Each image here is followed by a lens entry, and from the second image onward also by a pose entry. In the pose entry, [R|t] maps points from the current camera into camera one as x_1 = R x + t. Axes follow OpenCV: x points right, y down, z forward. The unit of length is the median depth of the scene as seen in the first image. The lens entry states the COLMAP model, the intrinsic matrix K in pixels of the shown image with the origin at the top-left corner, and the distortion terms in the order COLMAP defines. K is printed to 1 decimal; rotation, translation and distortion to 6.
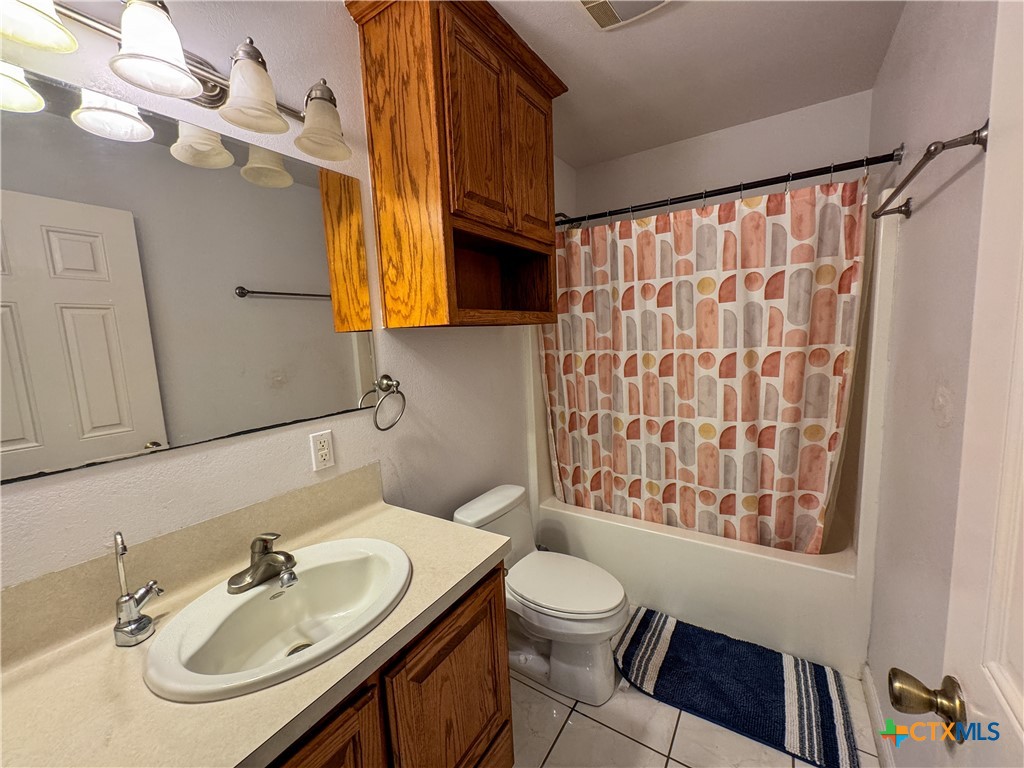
lens RADIAL K [[409.4, 0, 512.0], [0, 409.4, 385.0], [0, 0, 1]] dist [-0.002682, 0.000688]
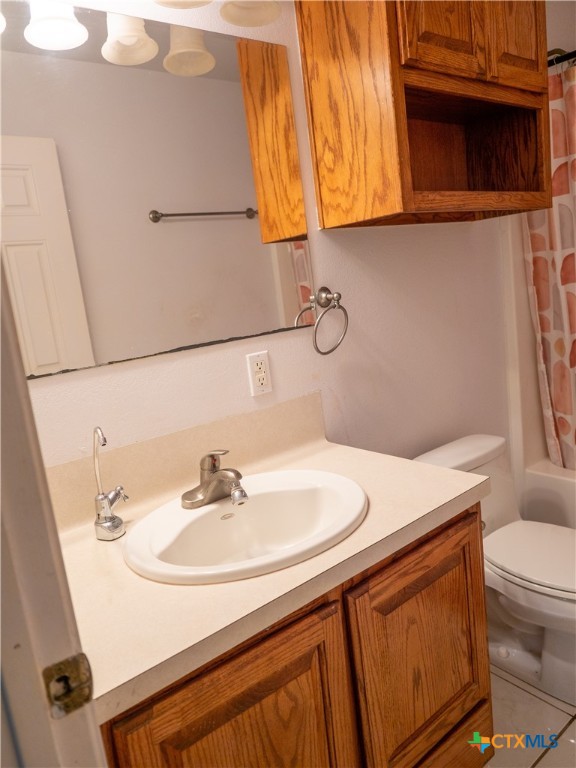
lens RADIAL K [[553.9, 0, 286.8], [0, 553.9, 382.3], [0, 0, 1]] dist [-0.018500, 0.001706]
pose [[0.944668, -0.010470, -0.327861, -0.016487], [0.037171, 0.996469, 0.075279, 0.076701], [0.325915, -0.083301, 0.941722, -0.084123]]
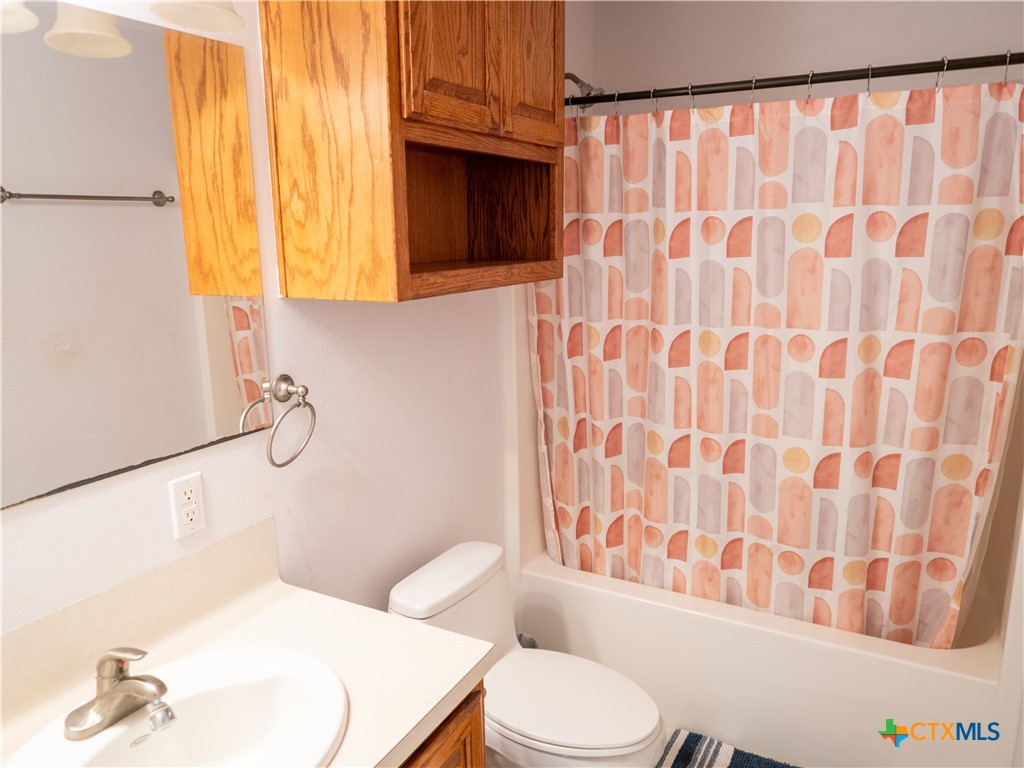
lens RADIAL K [[738.6, 0, 507.8], [0, 738.6, 382.5], [0, 0, 1]] dist [-0.018500, 0.001706]
pose [[0.997187, 0.015852, 0.073258, -0.058158], [-0.021299, 0.997017, 0.074179, -0.097829], [-0.071864, -0.075530, 0.994551, -0.098845]]
